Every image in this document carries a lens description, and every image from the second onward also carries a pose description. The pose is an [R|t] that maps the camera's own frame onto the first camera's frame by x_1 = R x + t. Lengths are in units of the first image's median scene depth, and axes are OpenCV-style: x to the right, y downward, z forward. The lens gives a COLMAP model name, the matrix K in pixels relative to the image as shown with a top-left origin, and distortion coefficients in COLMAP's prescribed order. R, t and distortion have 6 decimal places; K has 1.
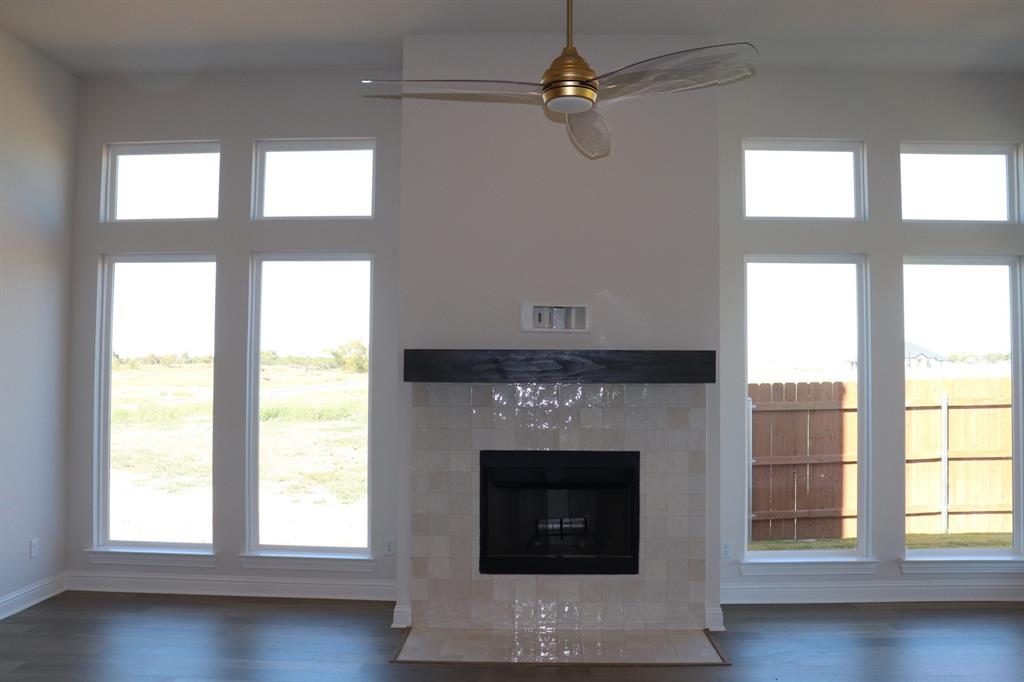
lens RADIAL K [[859.7, 0, 512.9], [0, 859.7, 335.4], [0, 0, 1]] dist [-0.156226, 0.141652]
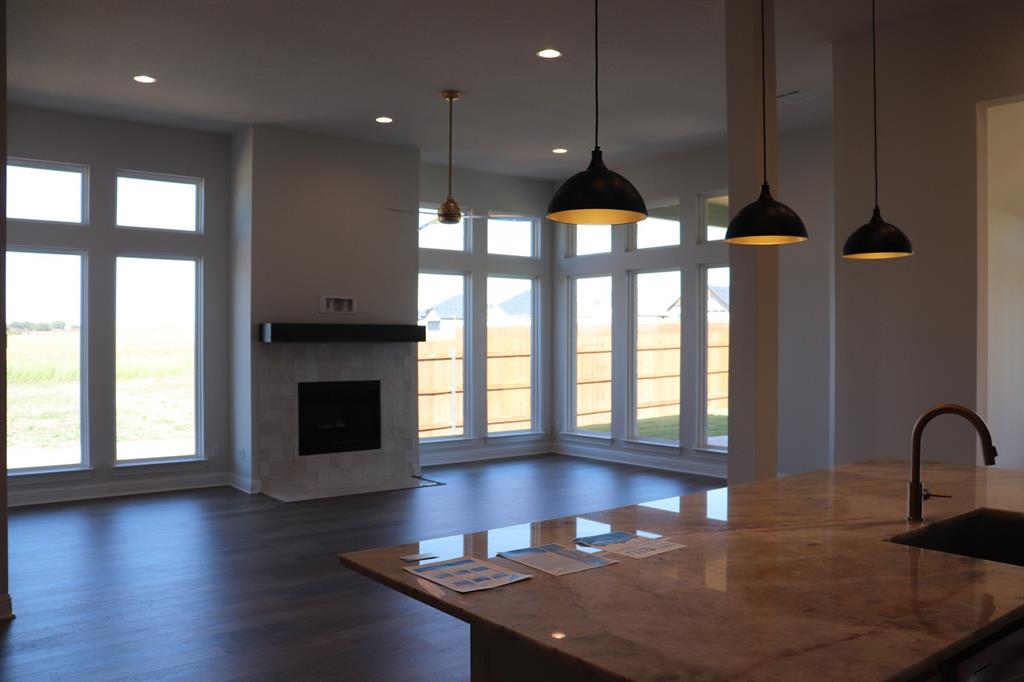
lens RADIAL K [[859.7, 0, 511.6], [0, 859.7, 342.6], [0, 0, 1]] dist [-0.156226, 0.141652]
pose [[0.769610, -0.003437, 0.638504, -0.781008], [-0.031117, 0.998595, 0.042881, -0.030114], [-0.637755, -0.052870, 0.768423, -0.551855]]
